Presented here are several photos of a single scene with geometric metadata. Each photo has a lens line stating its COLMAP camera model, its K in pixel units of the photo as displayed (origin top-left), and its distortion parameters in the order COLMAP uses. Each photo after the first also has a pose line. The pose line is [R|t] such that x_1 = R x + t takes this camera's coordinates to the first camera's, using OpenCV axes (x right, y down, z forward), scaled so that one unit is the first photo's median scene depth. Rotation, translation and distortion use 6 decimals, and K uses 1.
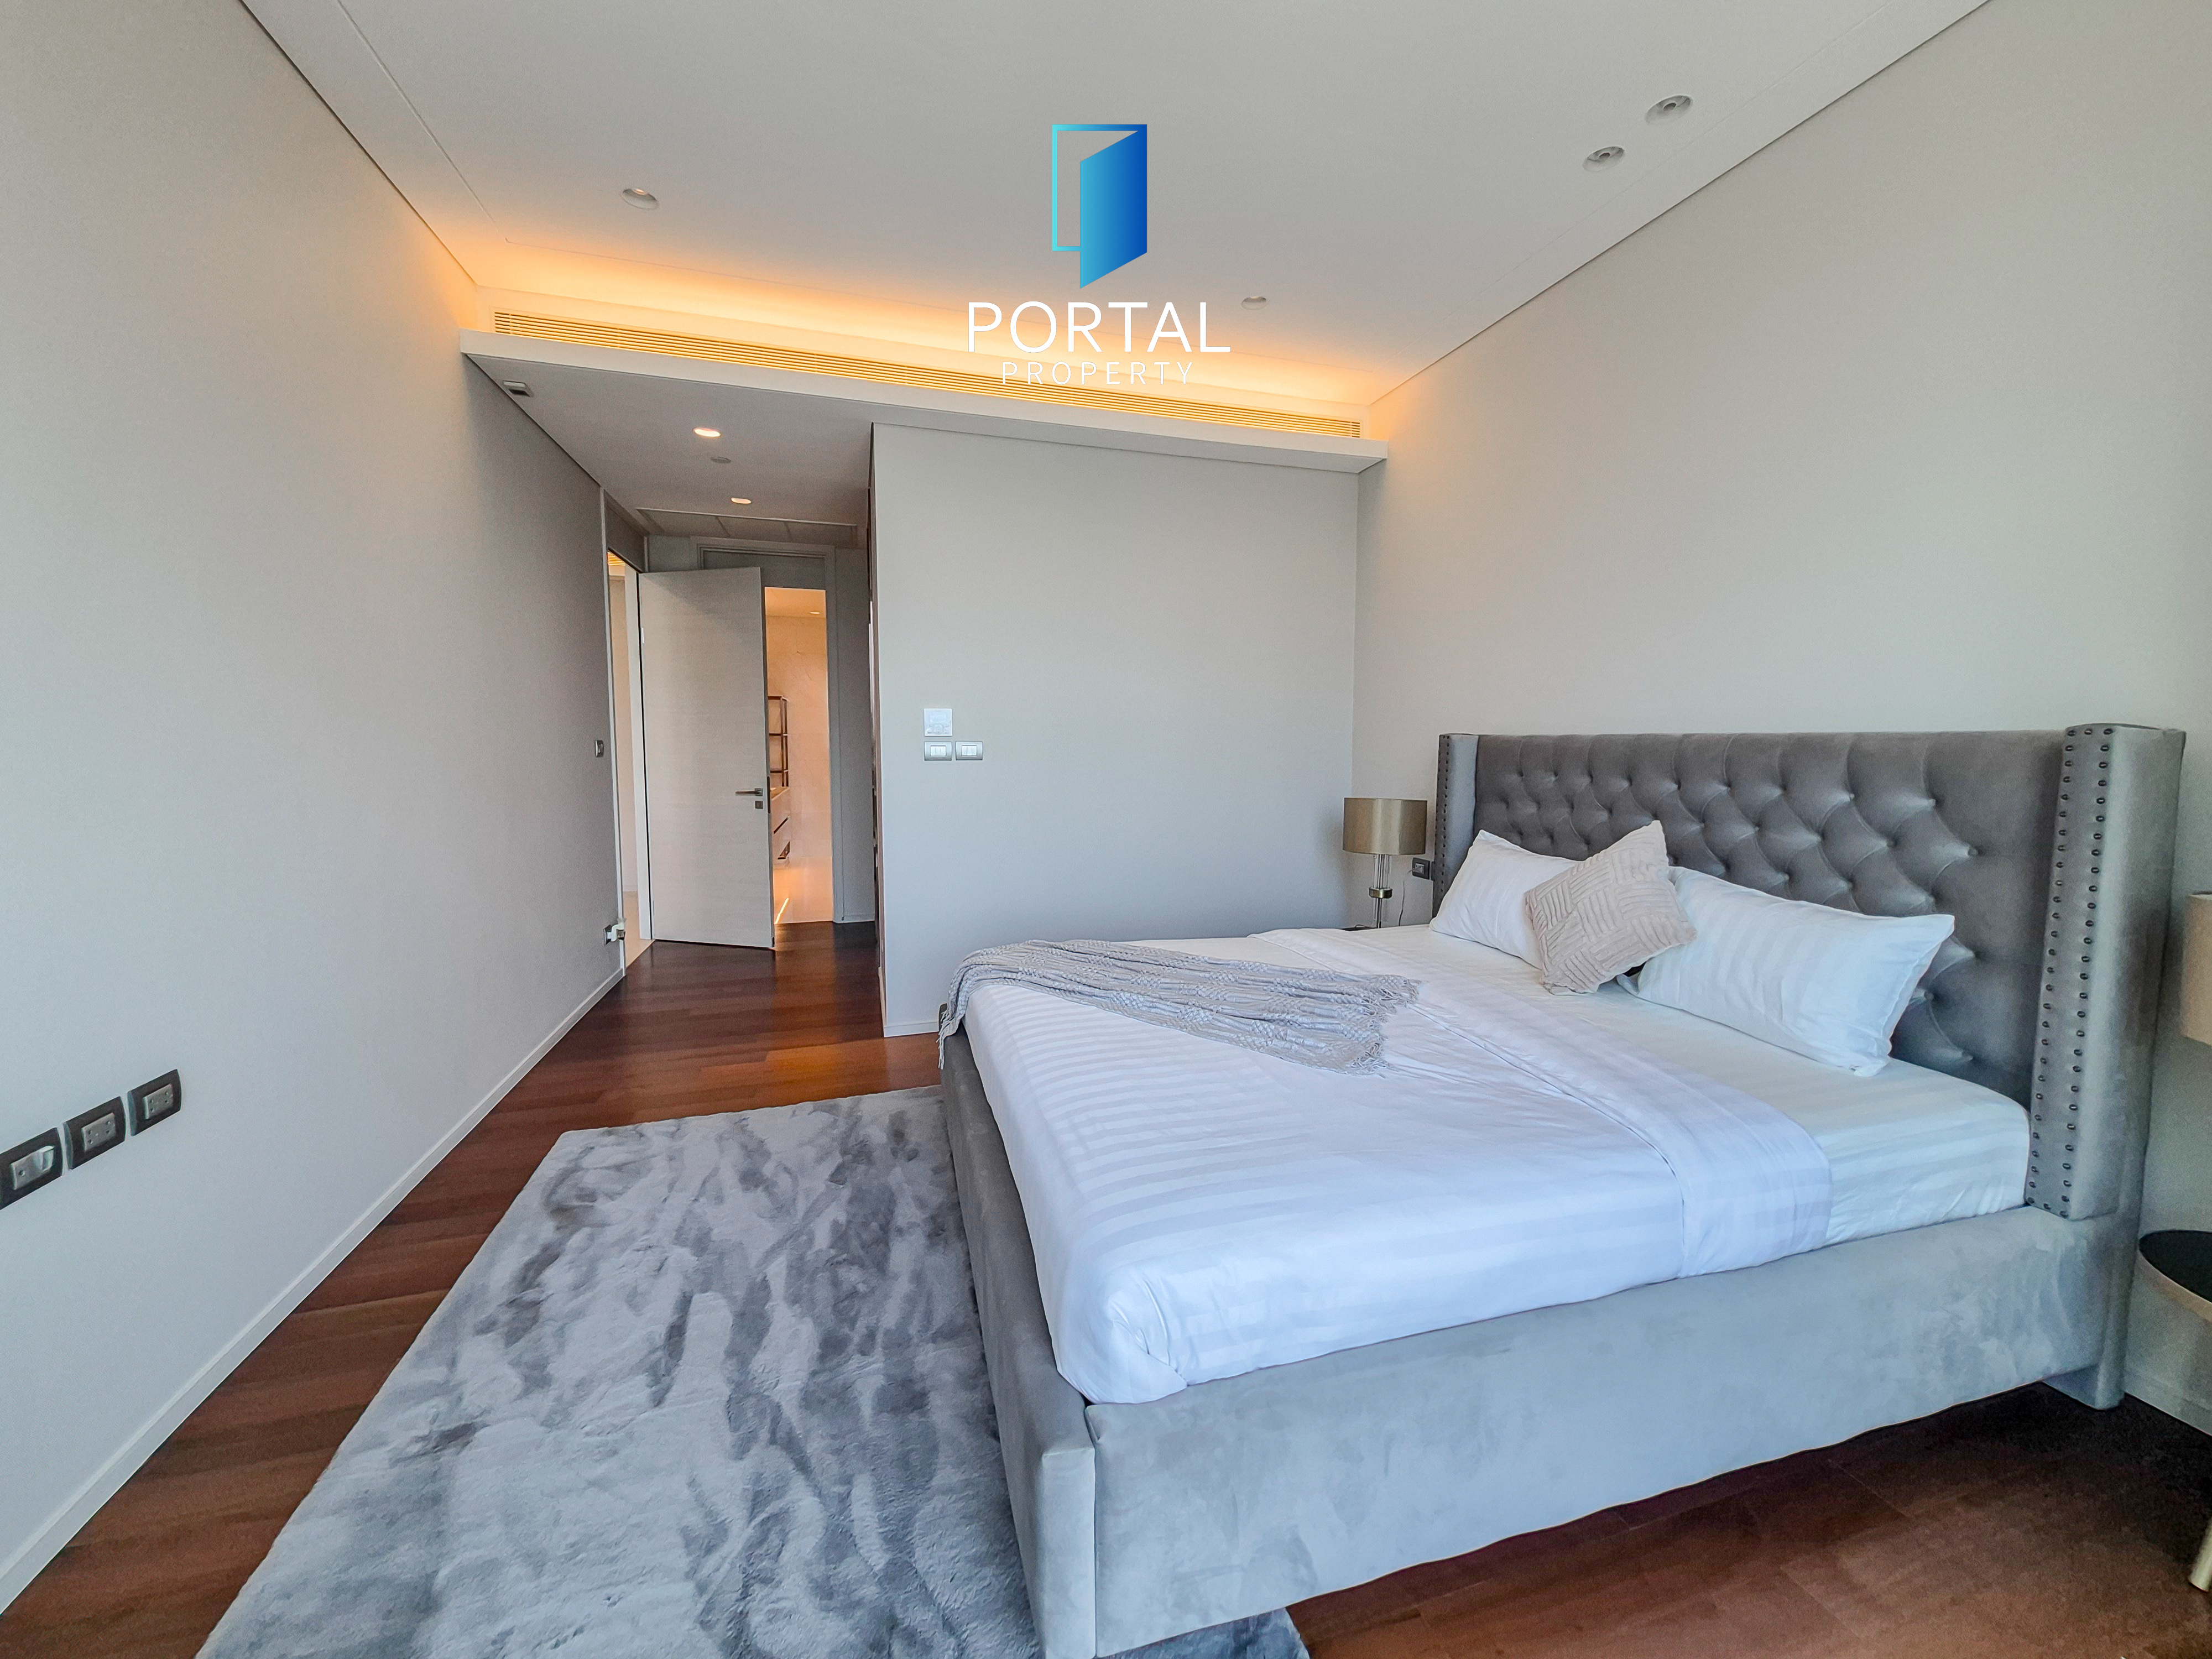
lens RADIAL K [[870.2, 0, 1109.0], [0, 870.2, 827.1], [0, 0, 1]] dist [0.007356, -0.002374]
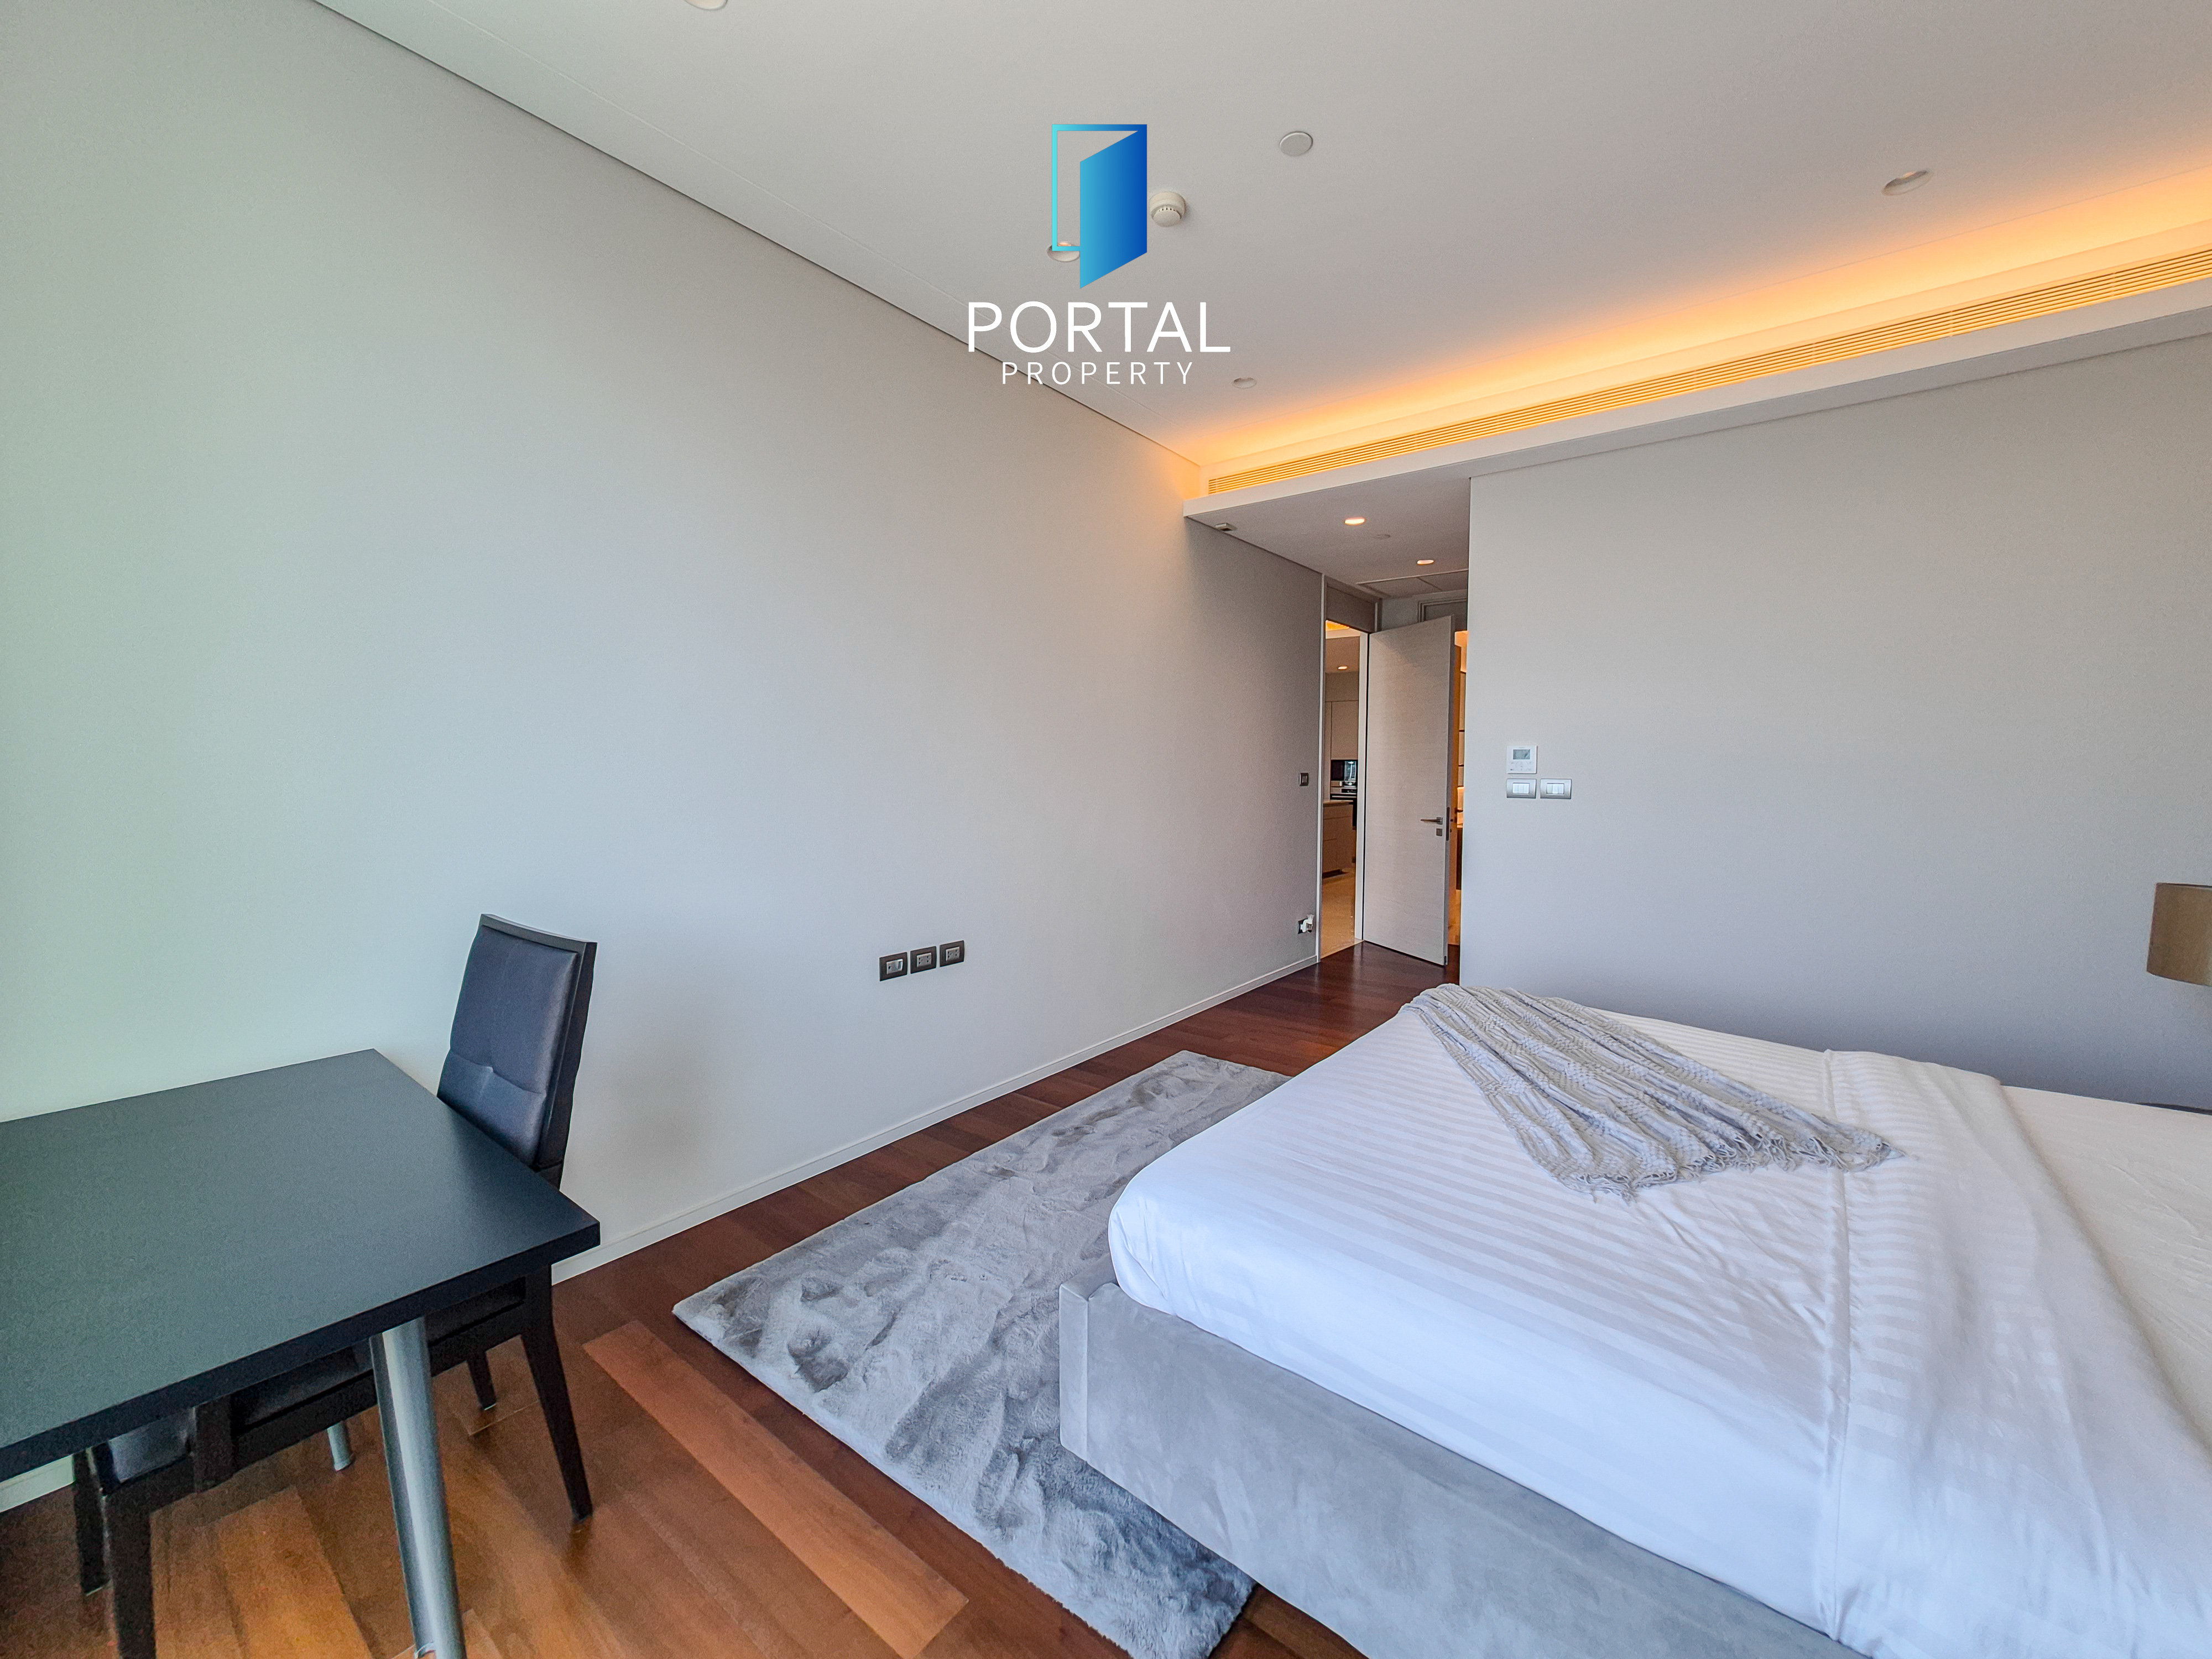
lens RADIAL K [[870.2, 0, 1137.4], [0, 870.2, 836.5], [0, 0, 1]] dist [0.007356, -0.002374]
pose [[0.579426, 0.069785, -0.812031, 0.589356], [-0.085529, 0.996033, 0.024569, -0.032682], [0.810524, 0.055216, 0.583096, 0.120131]]
